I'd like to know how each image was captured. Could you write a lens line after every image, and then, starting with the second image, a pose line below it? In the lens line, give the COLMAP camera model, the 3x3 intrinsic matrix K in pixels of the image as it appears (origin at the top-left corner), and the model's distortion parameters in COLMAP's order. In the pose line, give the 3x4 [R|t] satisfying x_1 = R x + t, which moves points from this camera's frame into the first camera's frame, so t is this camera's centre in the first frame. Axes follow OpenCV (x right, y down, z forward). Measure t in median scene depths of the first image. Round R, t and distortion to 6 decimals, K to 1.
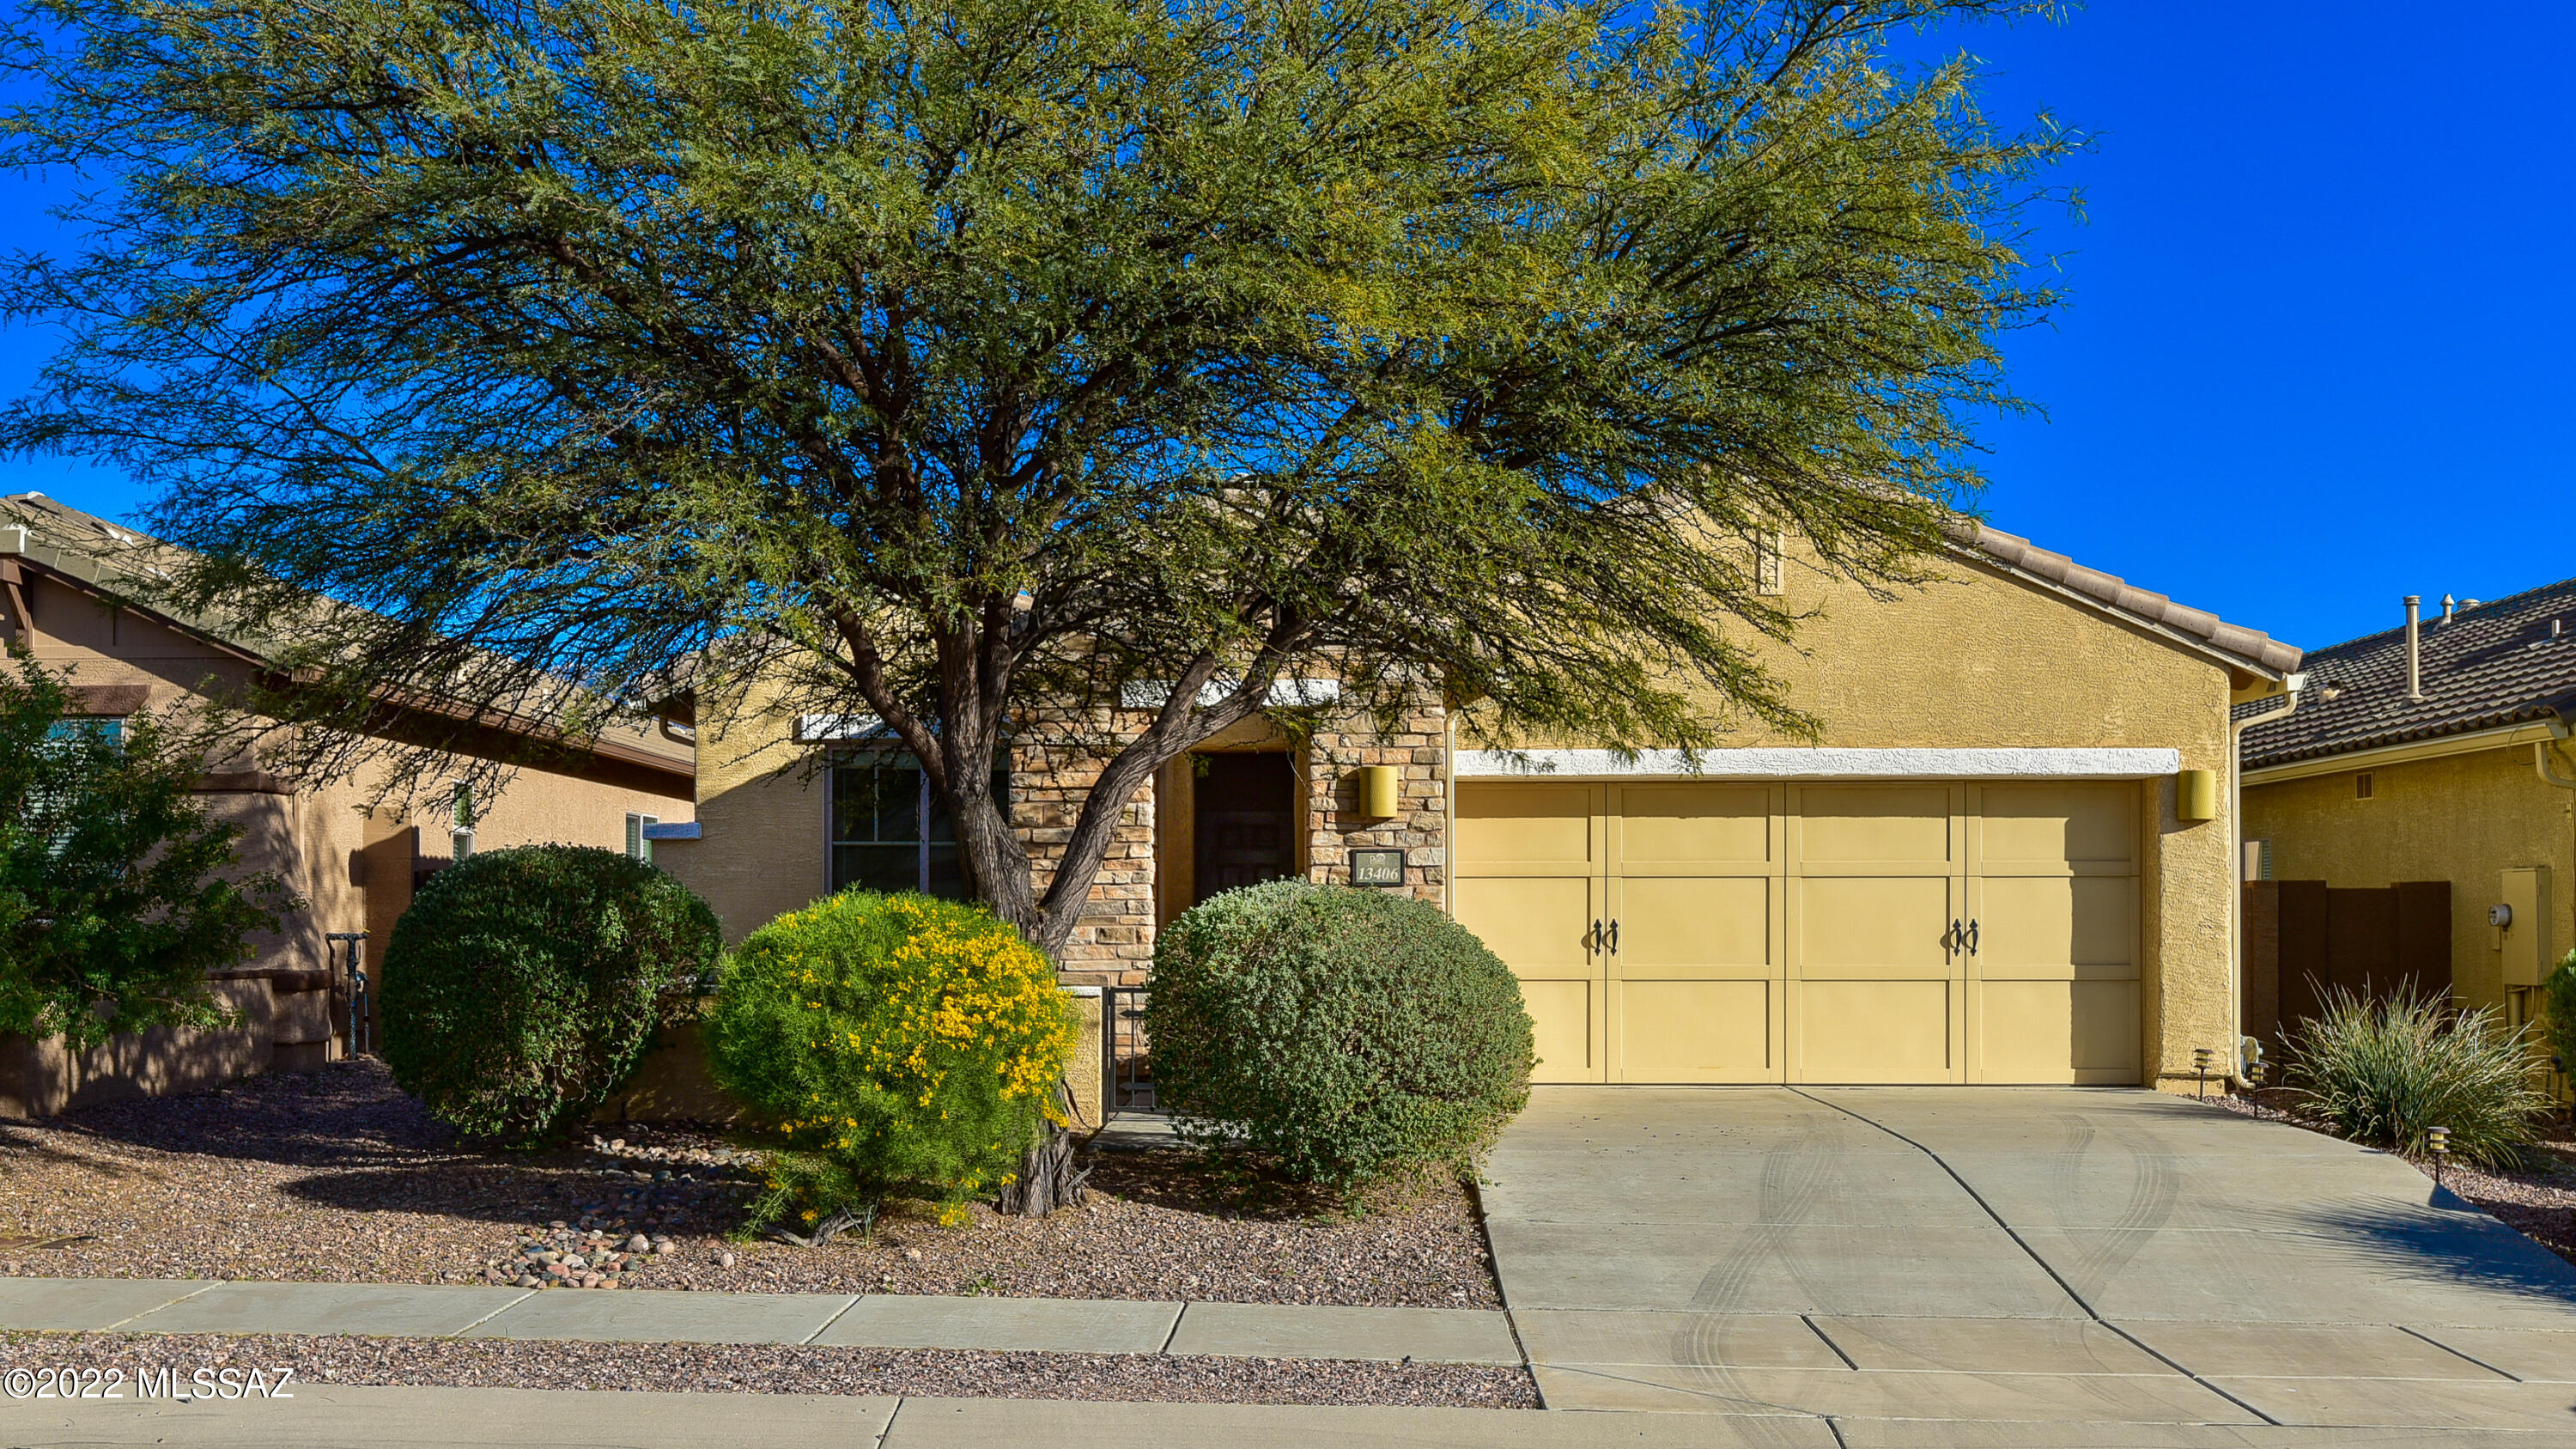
lens RADIAL K [[2663.5, 0, 1288.3], [0, 2663.5, 726.8], [0, 0, 1]] dist [-0.000776, 0.000000]
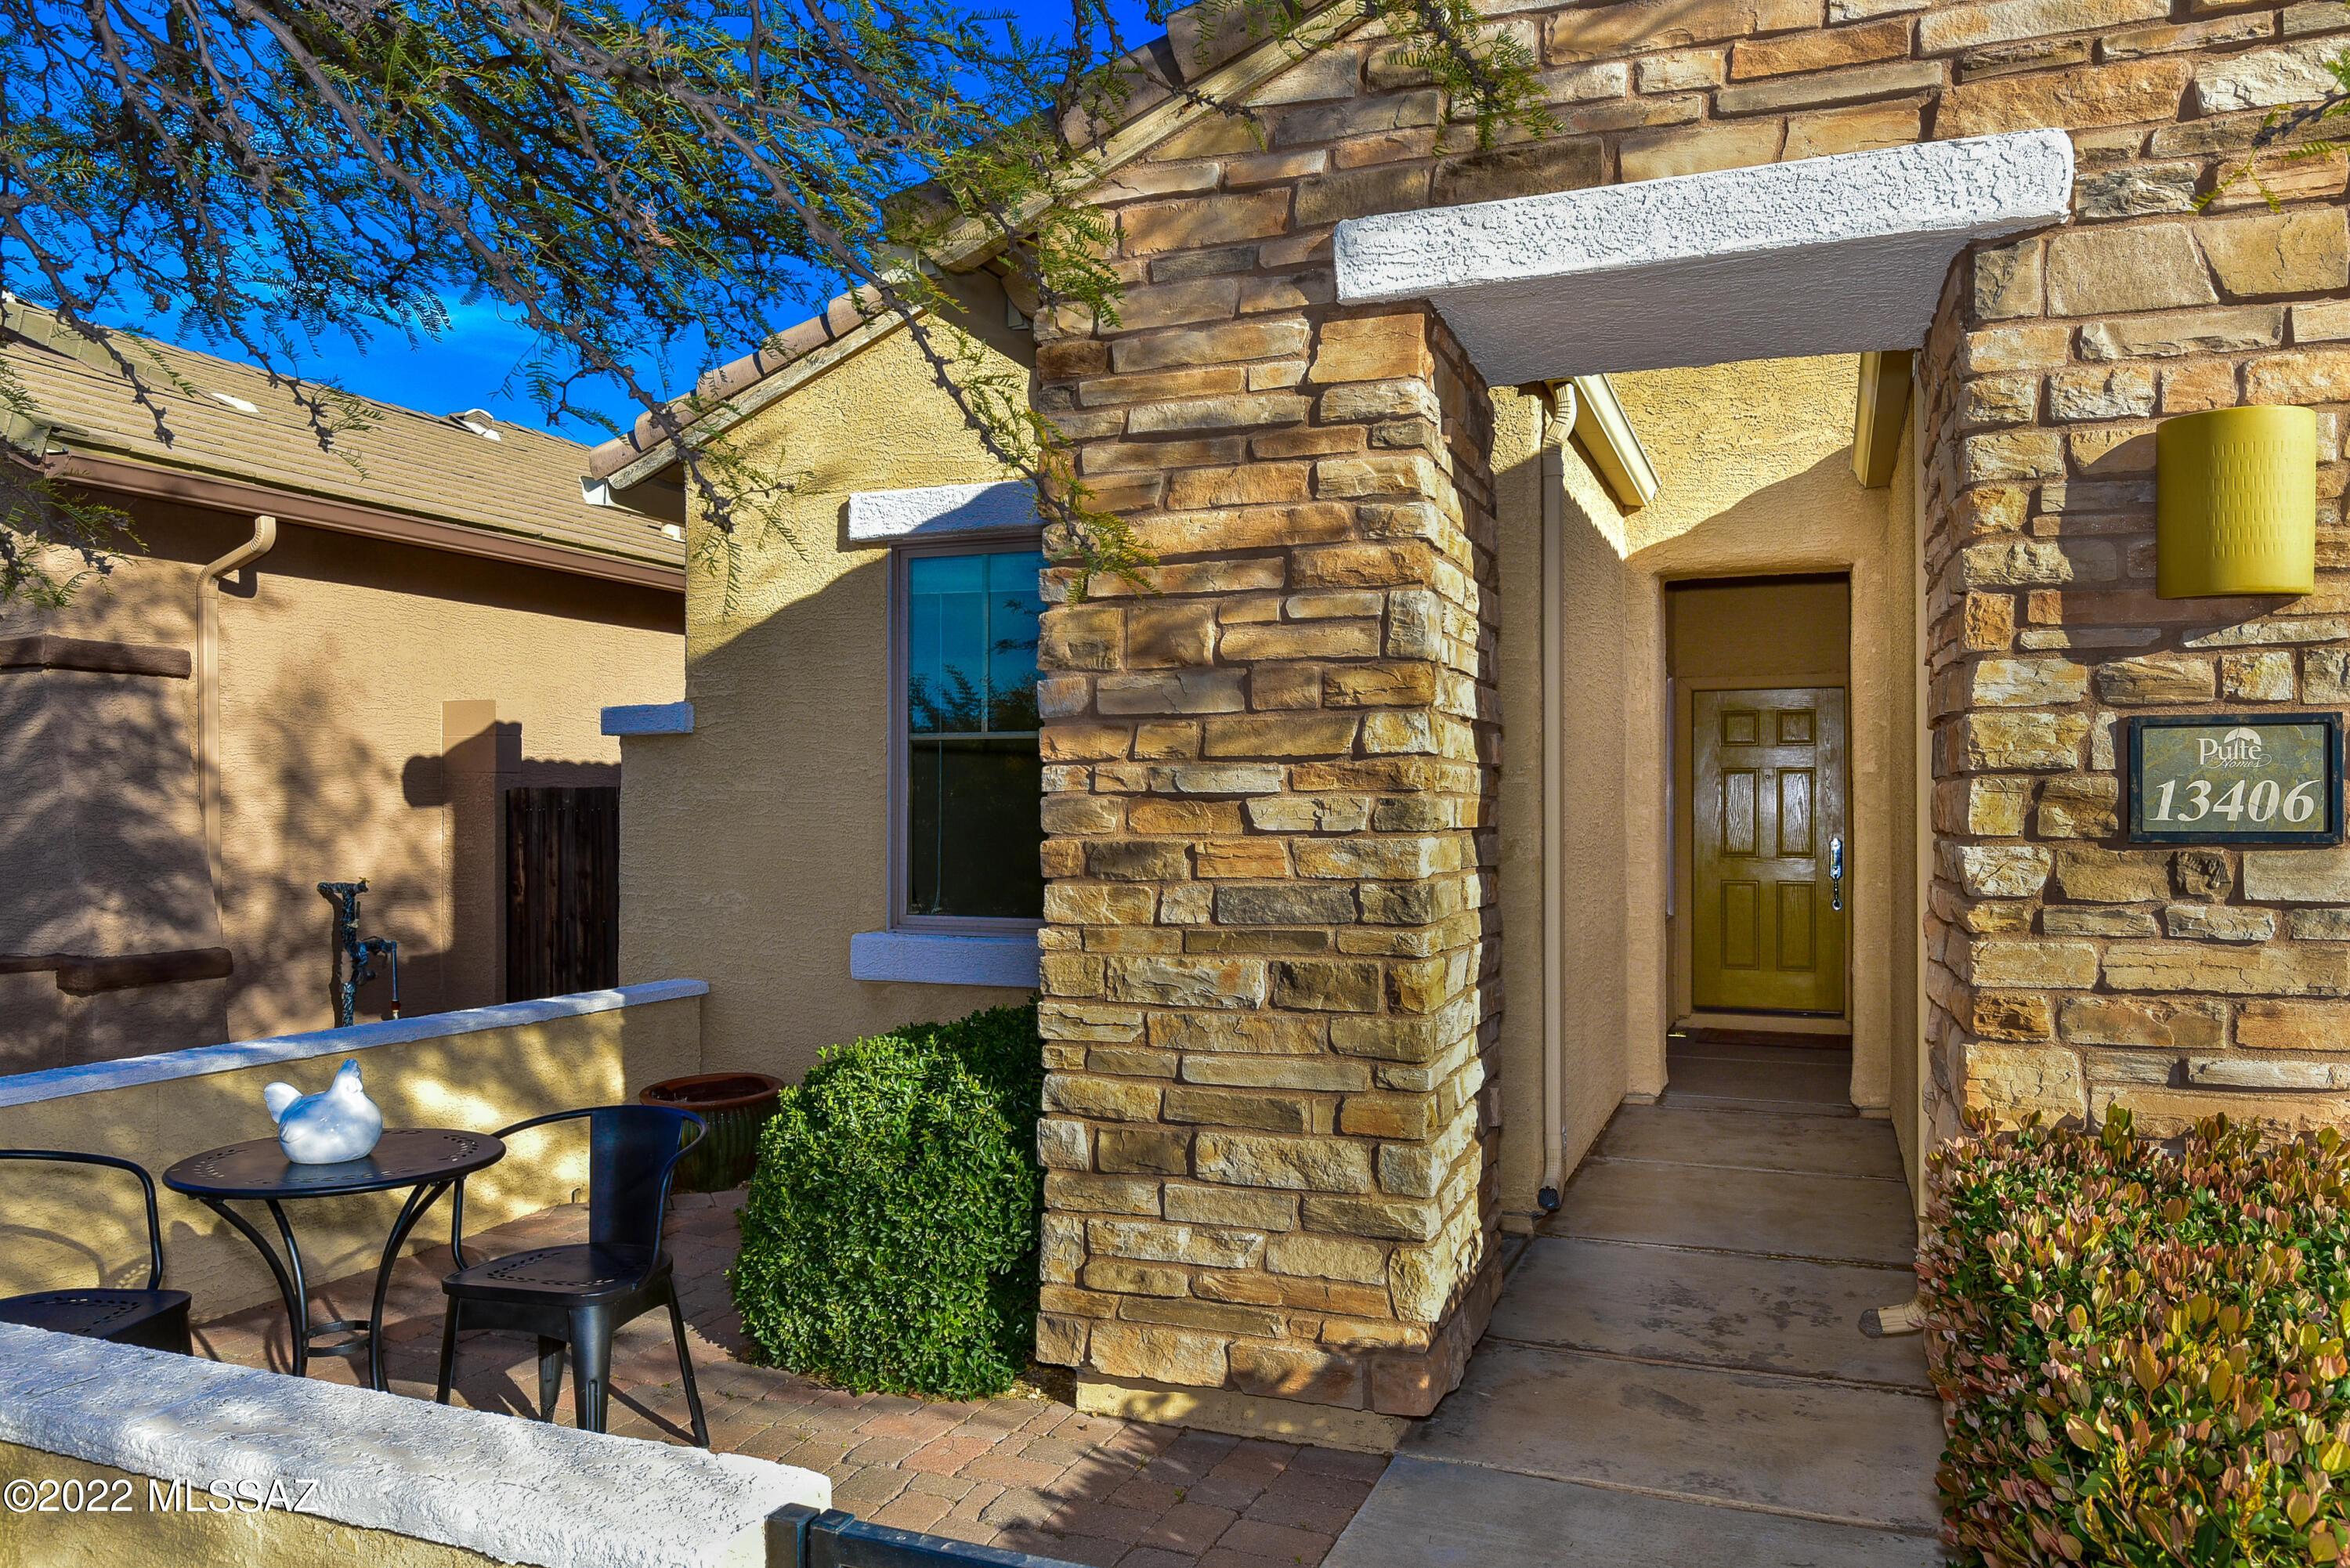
lens RADIAL K [[1615.1, 0, 1175.0], [0, 1615.1, 778.1], [0, 0, 1]] dist [-0.002472, -0.000529]
pose [[0.951860, -0.007128, -0.306449, -0.020411], [0.028812, 0.997384, 0.066291, 0.038083], [0.305175, -0.071929, 0.949576, 0.801082]]
